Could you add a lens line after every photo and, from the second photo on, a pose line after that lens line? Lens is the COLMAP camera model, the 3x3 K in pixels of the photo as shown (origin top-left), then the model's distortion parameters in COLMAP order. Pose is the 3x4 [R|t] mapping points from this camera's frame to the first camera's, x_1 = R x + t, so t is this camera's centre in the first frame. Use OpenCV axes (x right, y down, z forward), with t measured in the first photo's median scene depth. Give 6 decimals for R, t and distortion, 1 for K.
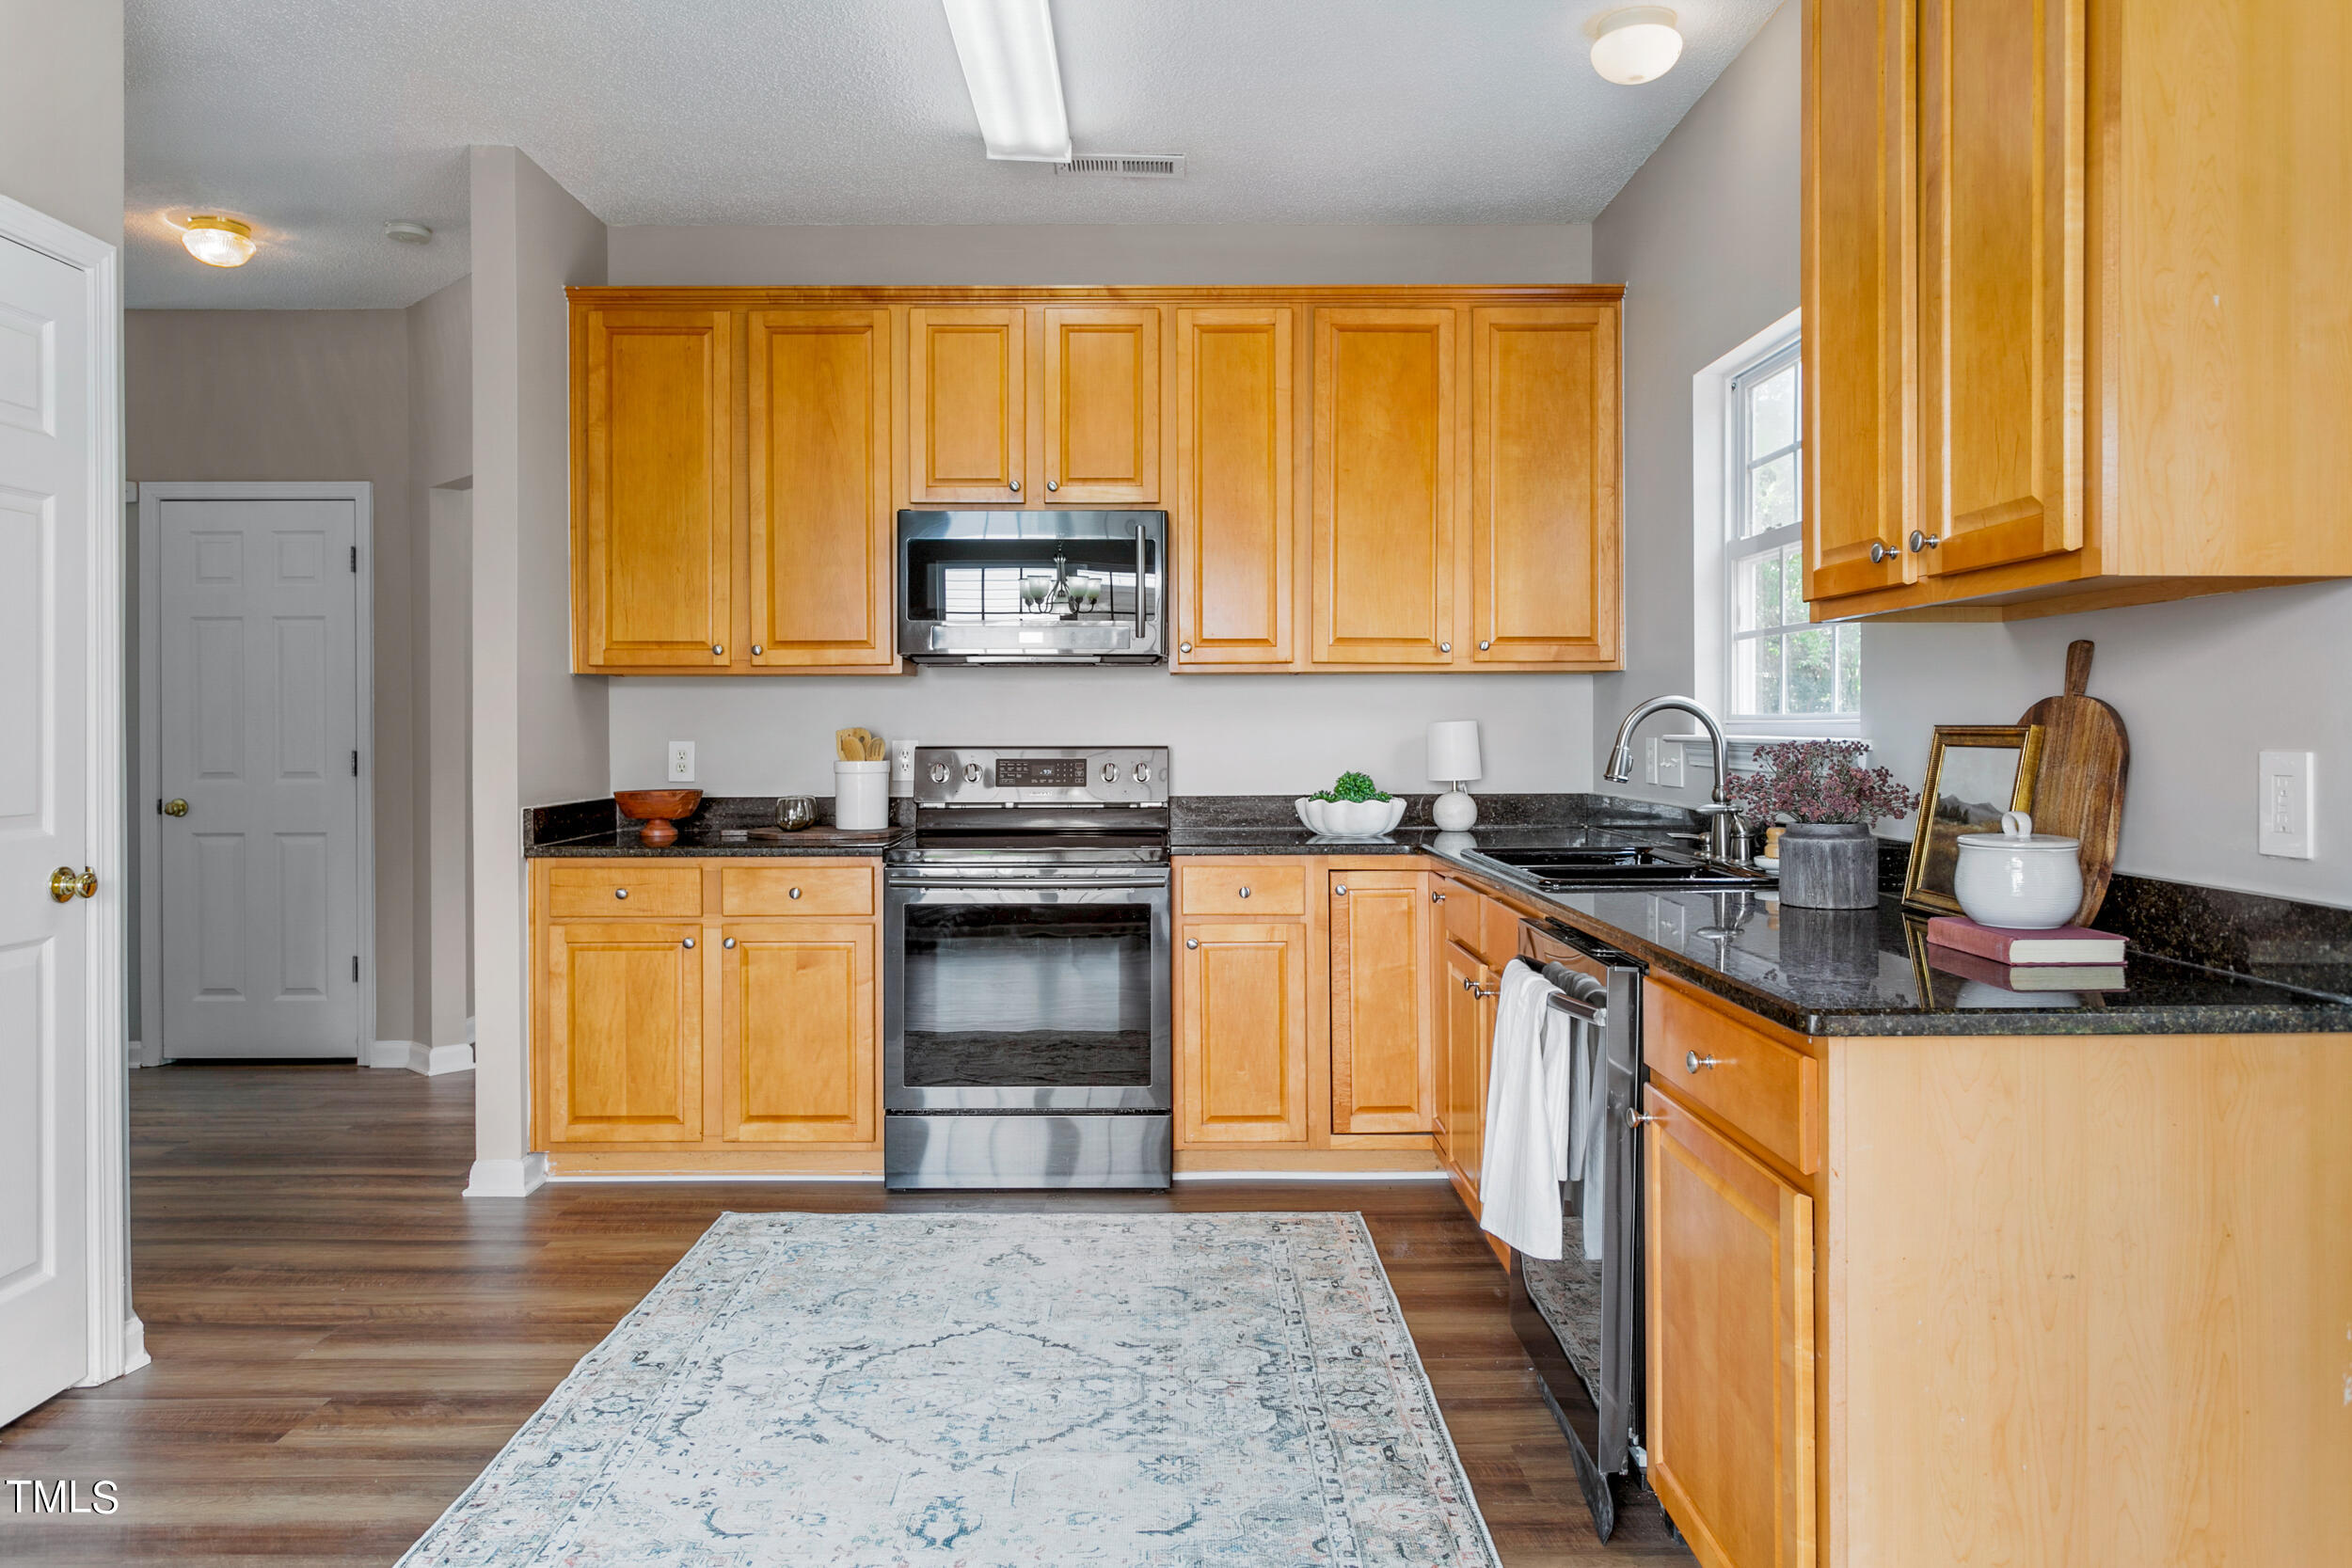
lens RADIAL K [[1547.3, 0, 1147.4], [0, 1547.3, 727.8], [0, 0, 1]] dist [-0.010103, 0.006583]
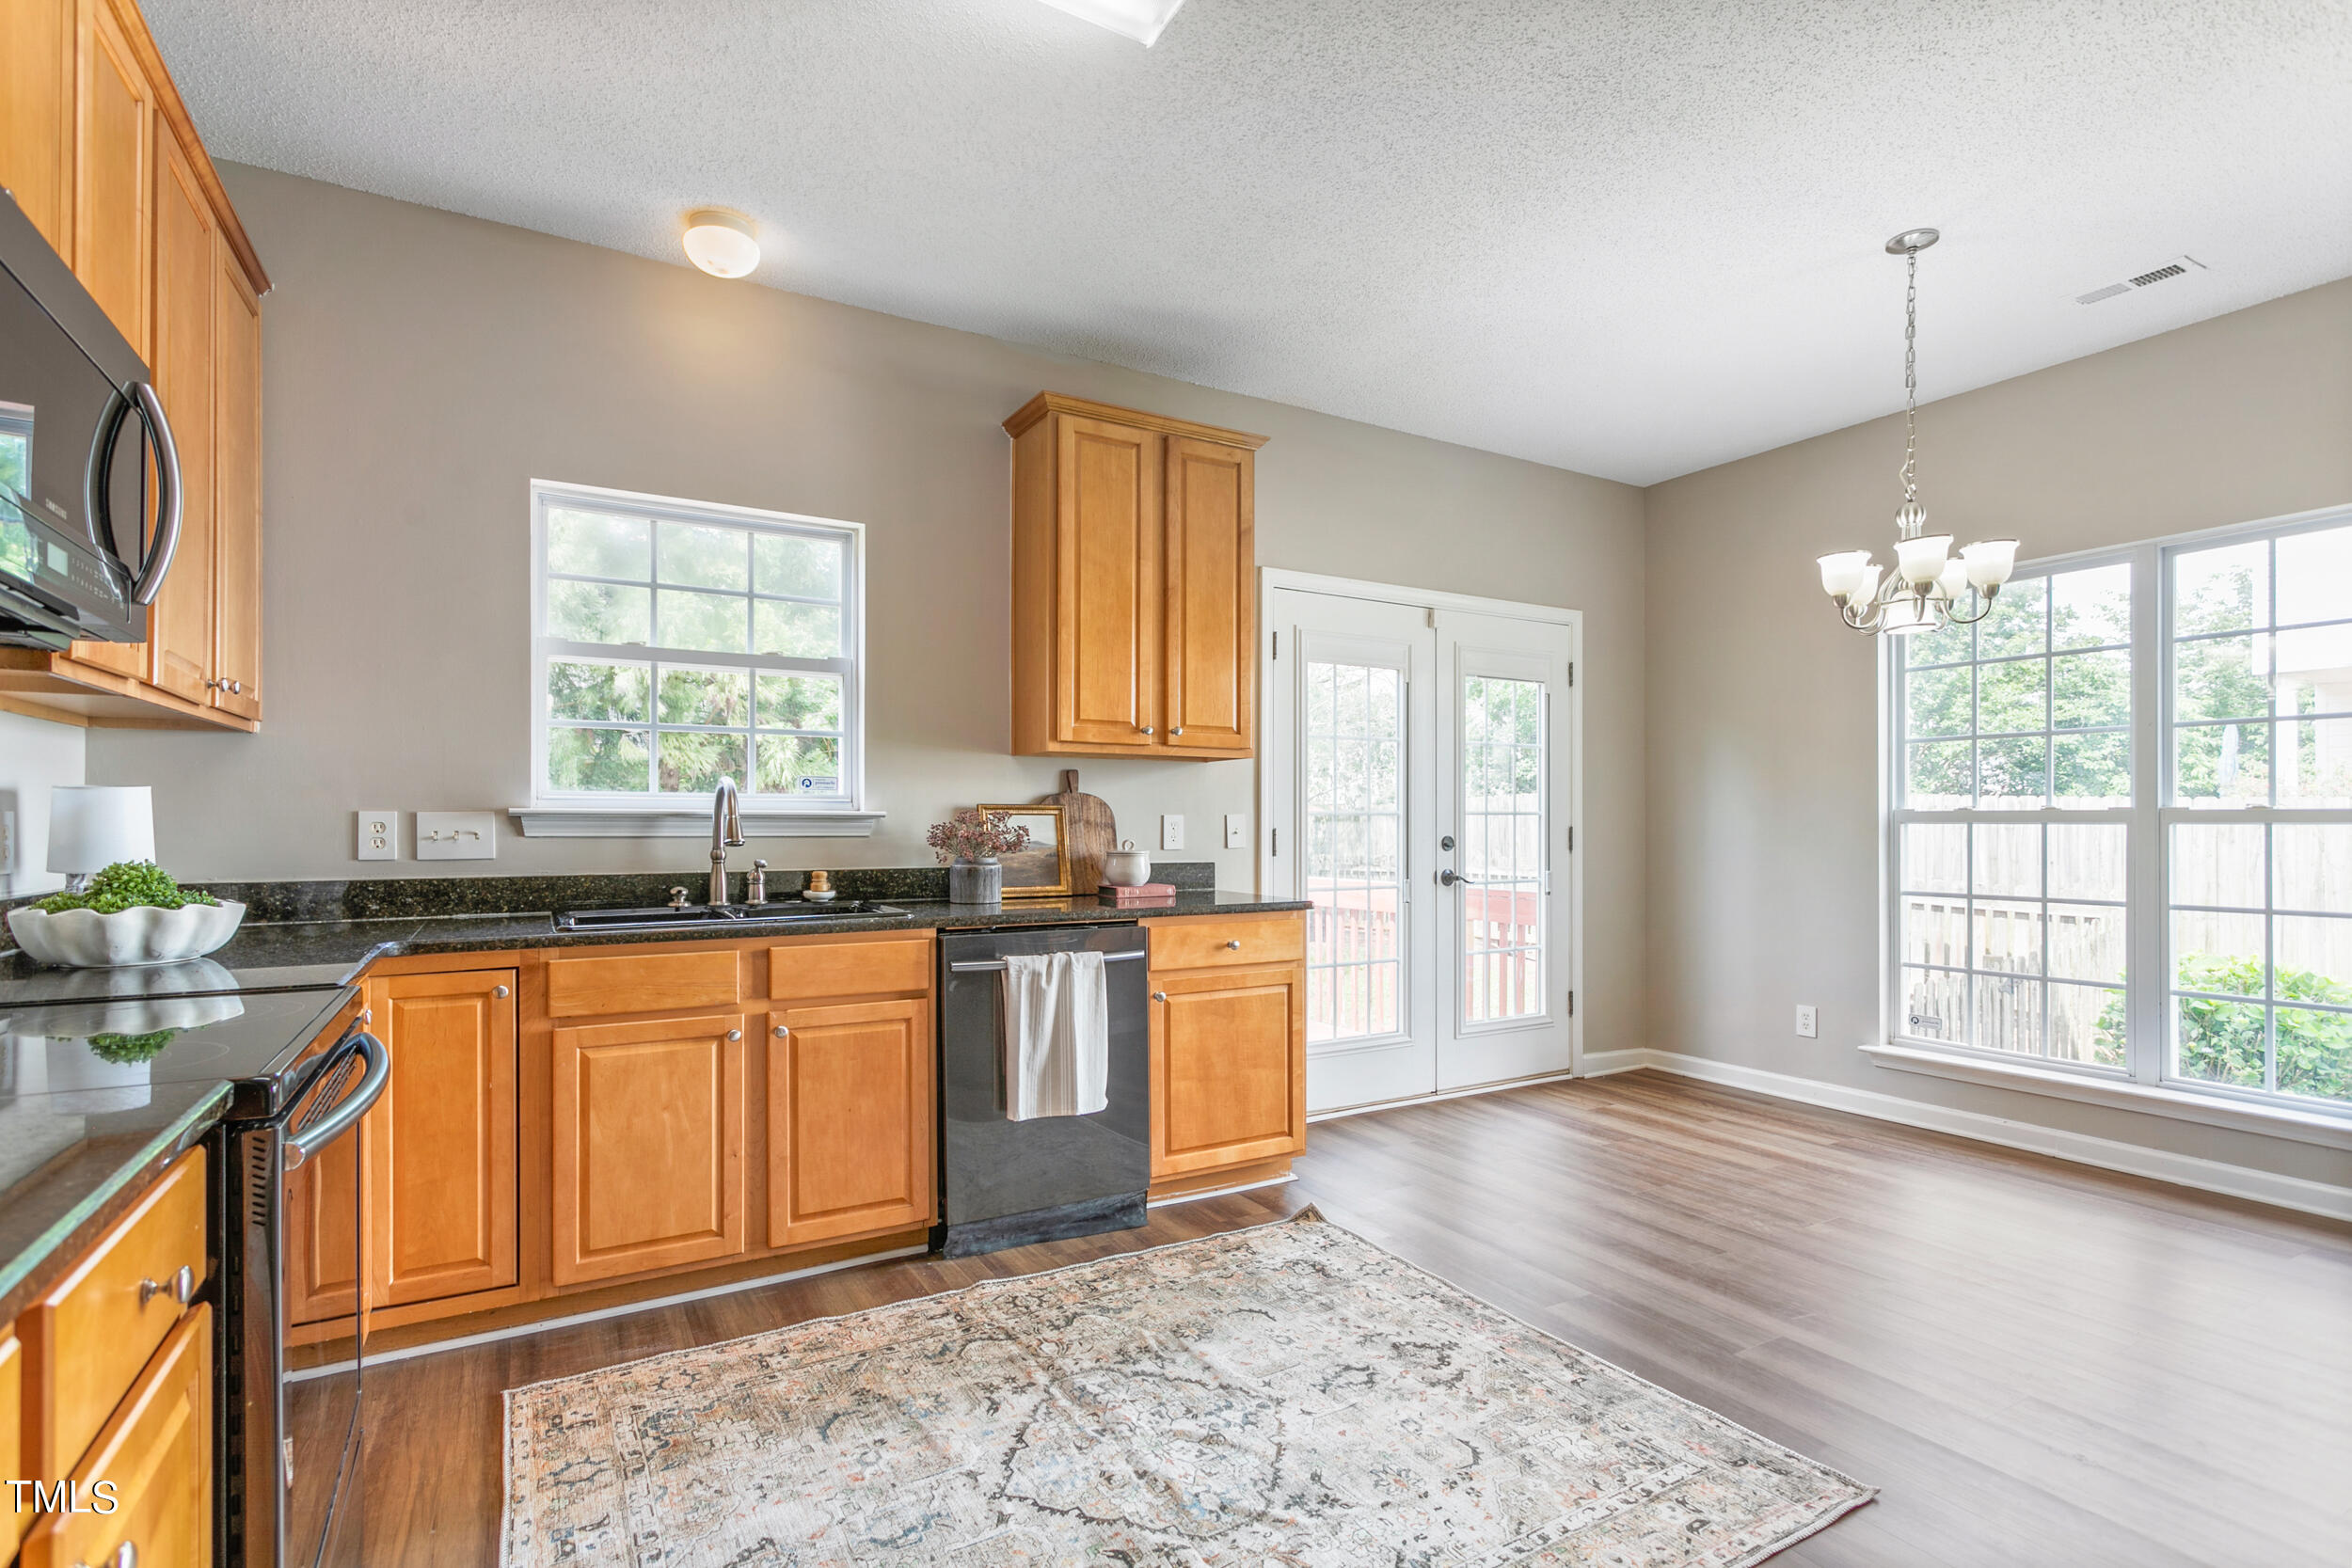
lens RADIAL K [[1131.8, 0, 1179.8], [0, 1131.8, 821.8], [0, 0, 1]] dist [0.000458, 0.000987]
pose [[-0.516740, 0.000928, 0.856142, -0.558662], [-0.000138, 0.999999, -0.001167, 0.014544], [-0.856143, -0.000722, -0.516739, 1.006904]]
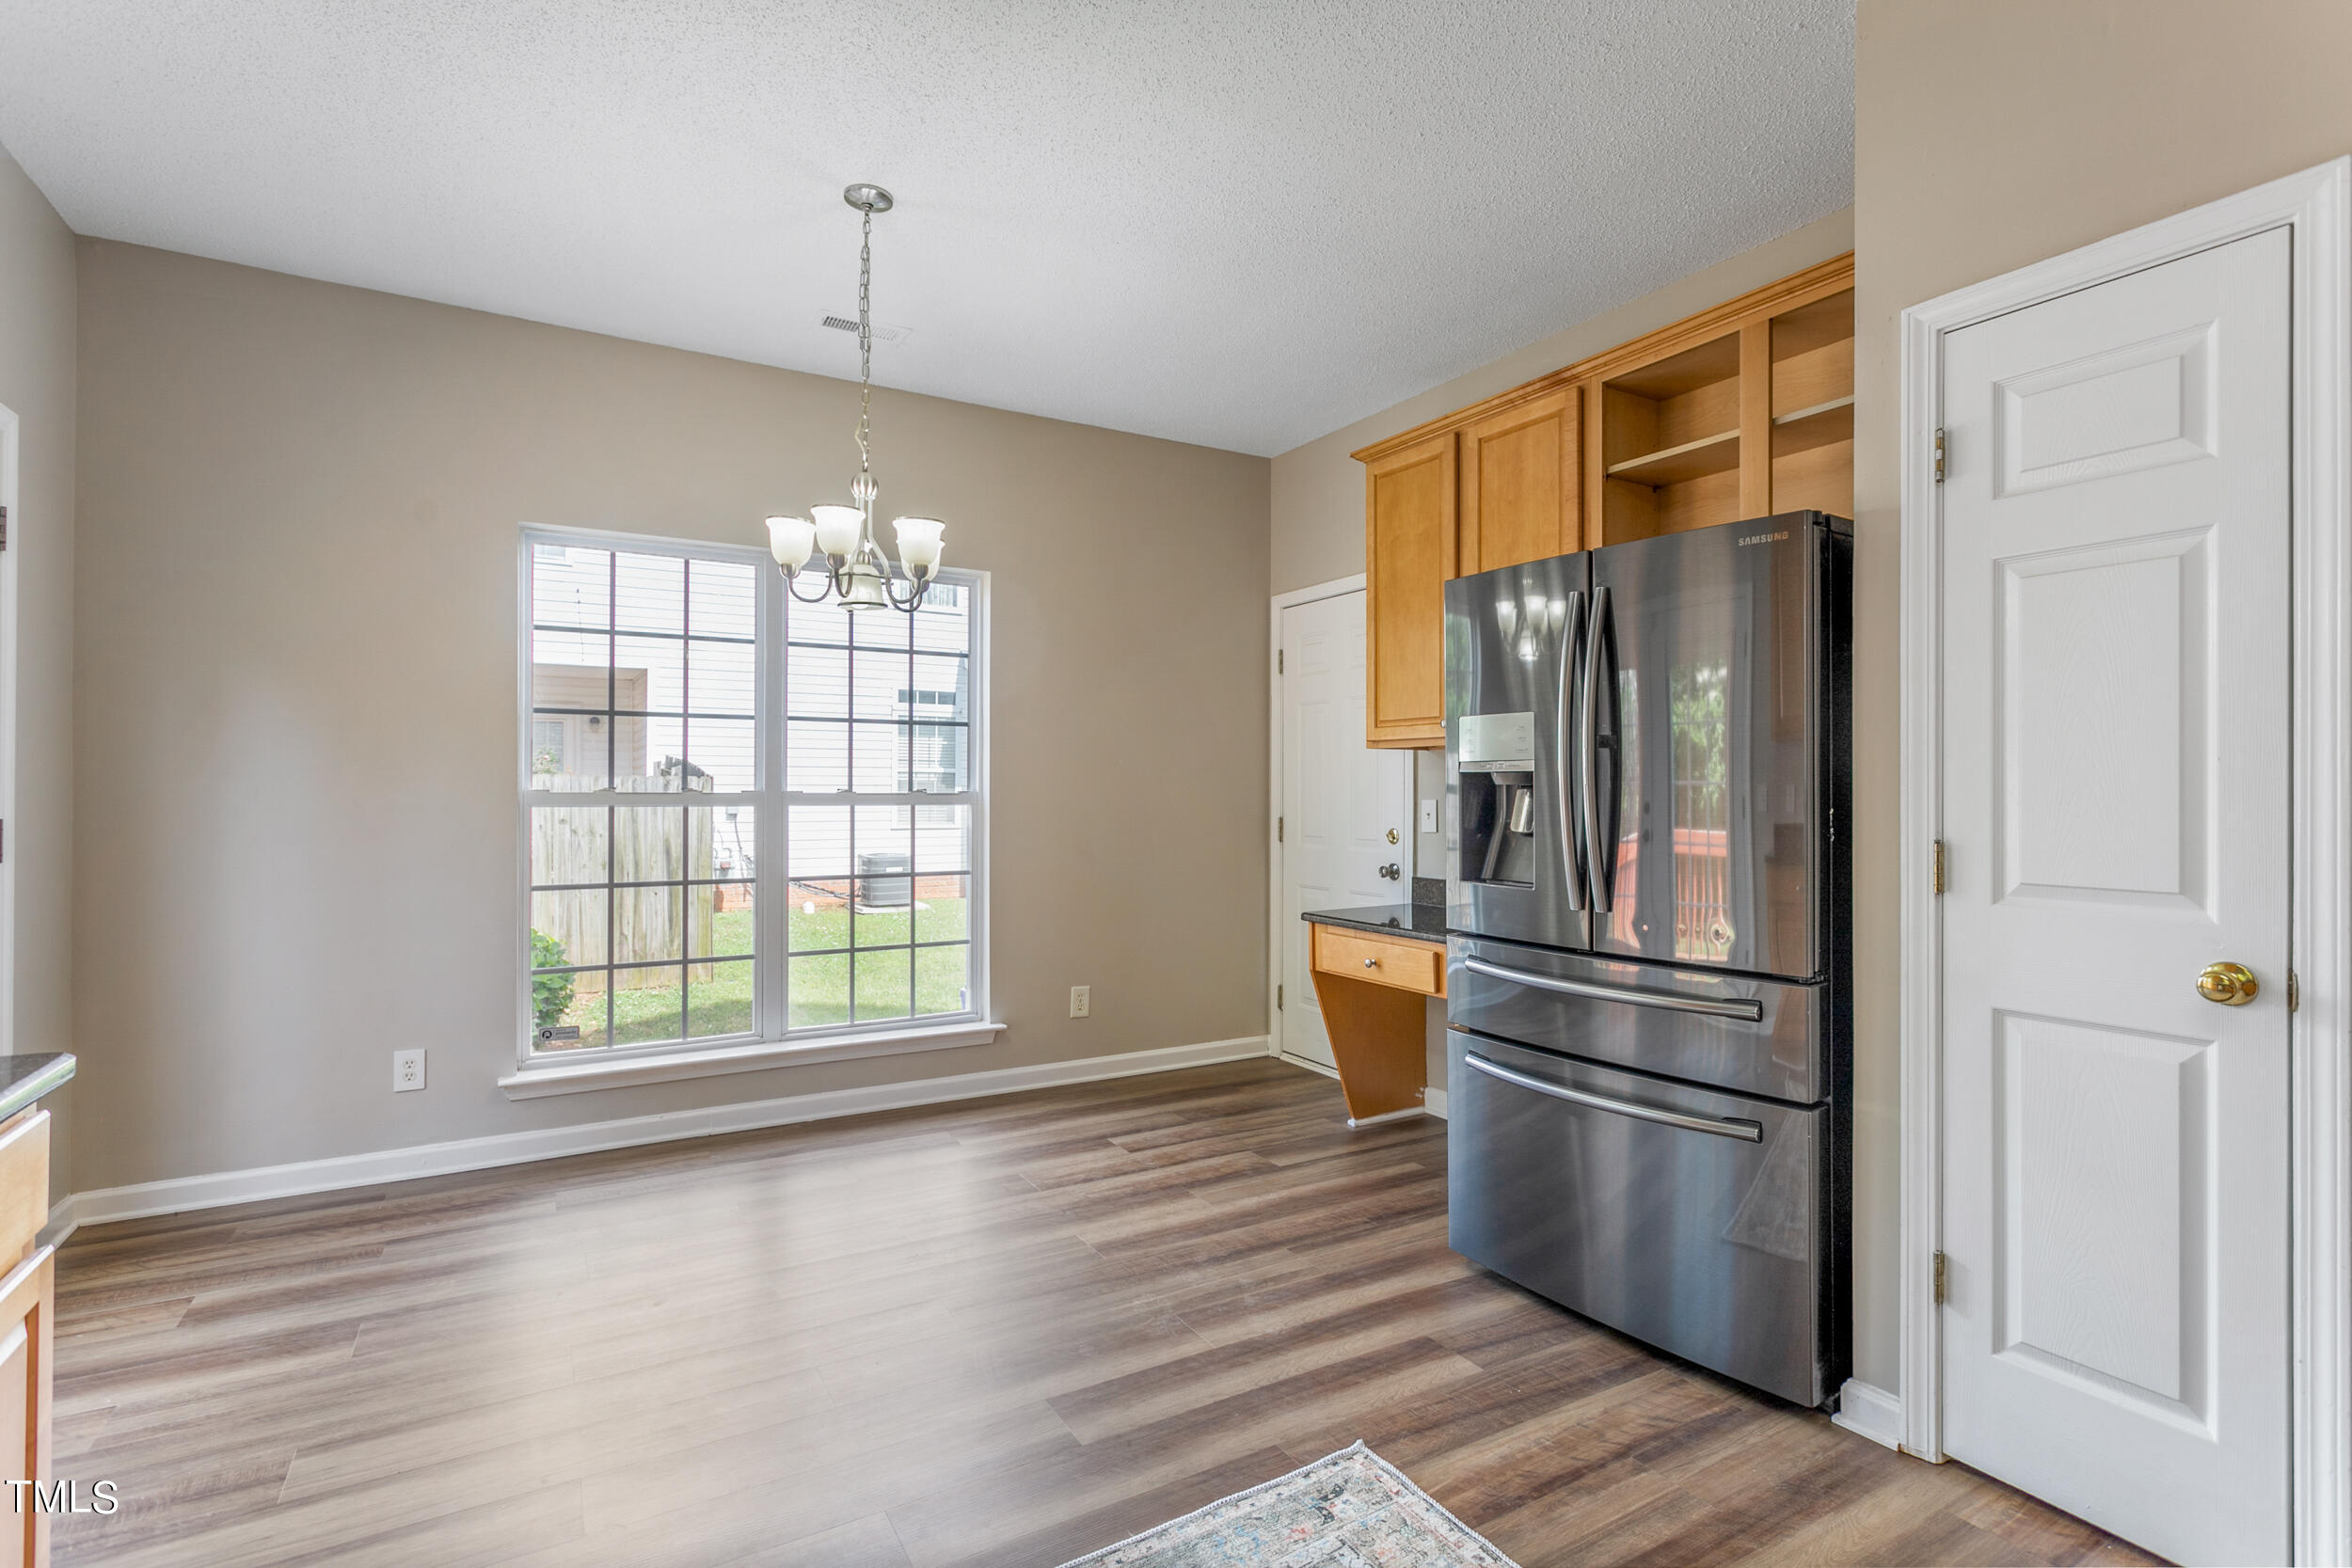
lens RADIAL K [[1131.8, 0, 1162.7], [0, 1131.8, 773.6], [0, 0, 1]] dist [0.000458, 0.000987]
pose [[-0.862430, -0.007642, -0.506118, 0.079392], [-0.001821, 0.999926, -0.011995, -0.003007], [0.506173, -0.009423, -0.862381, 0.901407]]
